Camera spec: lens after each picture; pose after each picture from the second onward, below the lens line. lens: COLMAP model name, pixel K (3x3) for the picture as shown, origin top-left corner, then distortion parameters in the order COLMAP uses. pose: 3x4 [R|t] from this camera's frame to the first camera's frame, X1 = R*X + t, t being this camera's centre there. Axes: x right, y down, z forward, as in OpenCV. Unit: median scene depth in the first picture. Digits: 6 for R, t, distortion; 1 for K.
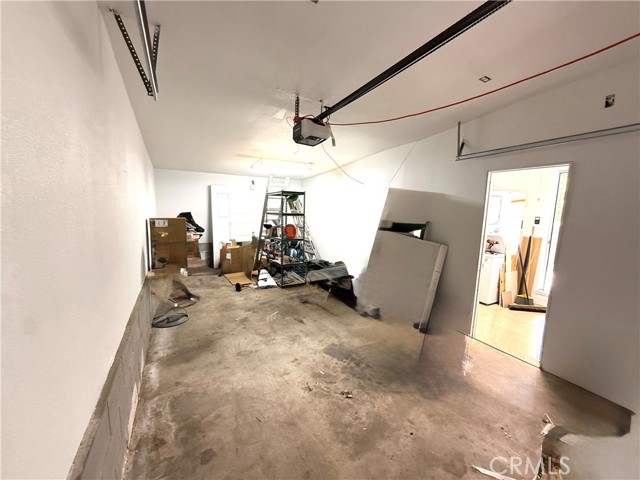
lens RADIAL K [[252.3, 0, 320.5], [0, 252.3, 237.8], [0, 0, 1]] dist [0.001147, 0.000178]
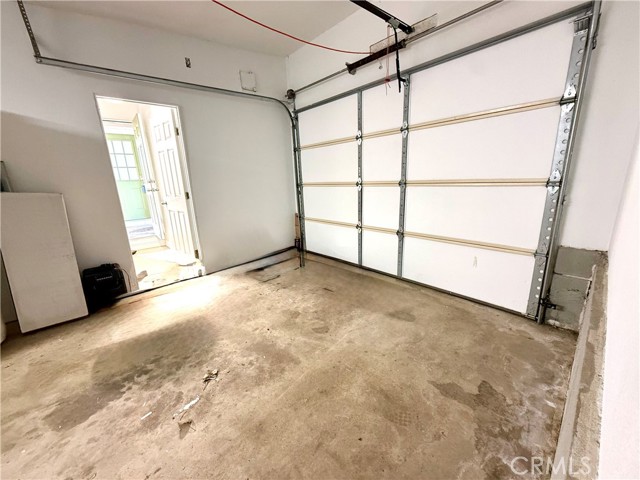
lens RADIAL K [[252.3, 0, 319.1], [0, 252.3, 242.6], [0, 0, 1]] dist [0.001147, 0.000178]
pose [[-0.207089, -0.263899, 0.942057, -0.547276], [0.144511, 0.944117, 0.296243, 0.075320], [-0.967590, 0.197487, -0.157380, 0.717440]]
